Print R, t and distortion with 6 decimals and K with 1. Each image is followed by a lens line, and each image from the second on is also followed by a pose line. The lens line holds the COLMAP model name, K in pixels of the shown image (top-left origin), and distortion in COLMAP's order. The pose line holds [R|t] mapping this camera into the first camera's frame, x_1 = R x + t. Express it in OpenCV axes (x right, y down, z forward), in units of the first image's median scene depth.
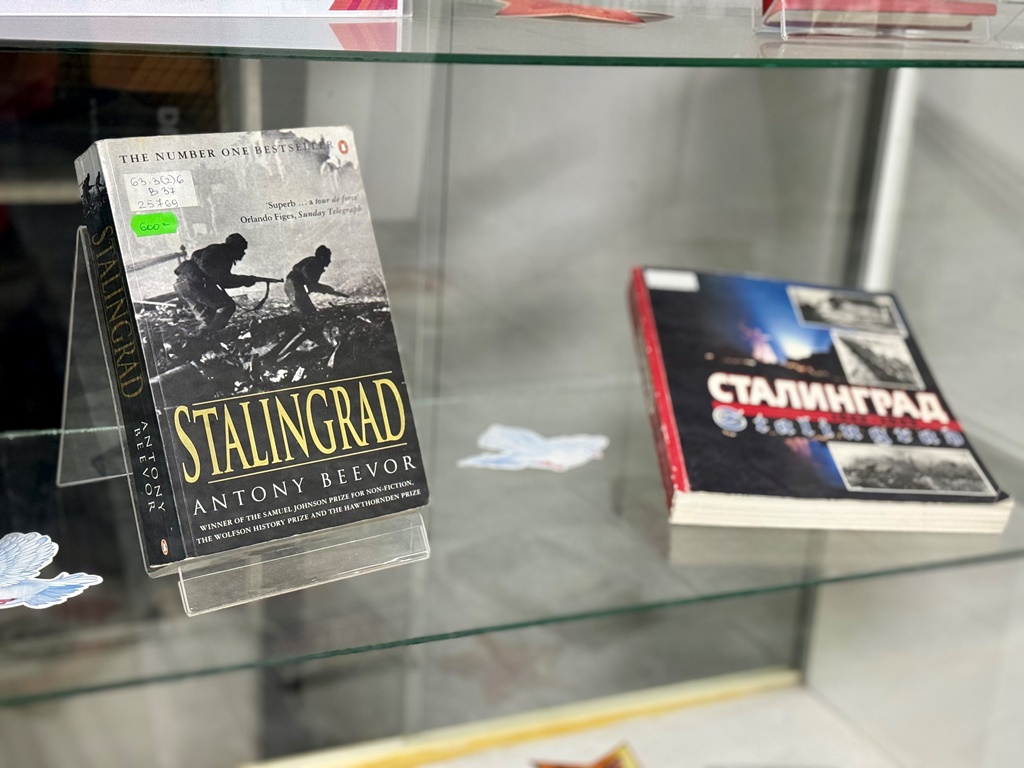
lens RADIAL K [[1465.2, 0, 508.2], [0, 1465.2, 375.6], [0, 0, 1]] dist [0.141023, 0.000000]
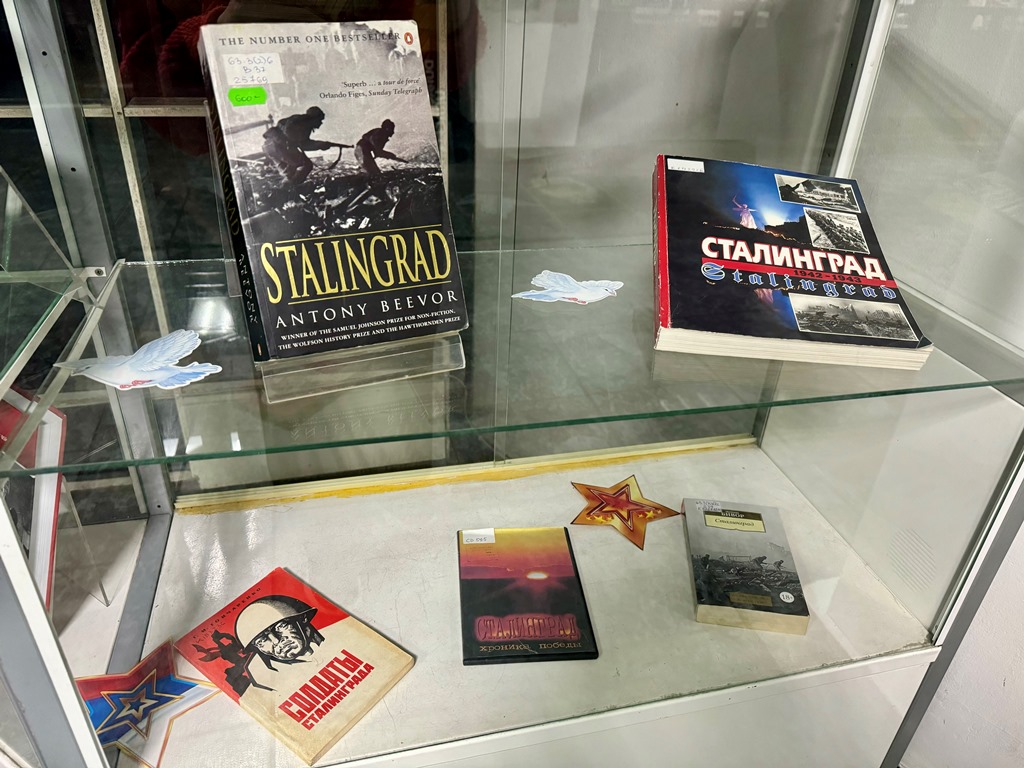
lens RADIAL K [[729.6, 0, 517.7], [0, 729.6, 383.5], [0, 0, 1]] dist [0.035663, -0.048526]
pose [[0.986473, 0.068305, -0.149018, 0.093283], [-0.037614, 0.979115, 0.199799, 0.003713], [0.159553, -0.191491, 0.968439, 0.360685]]
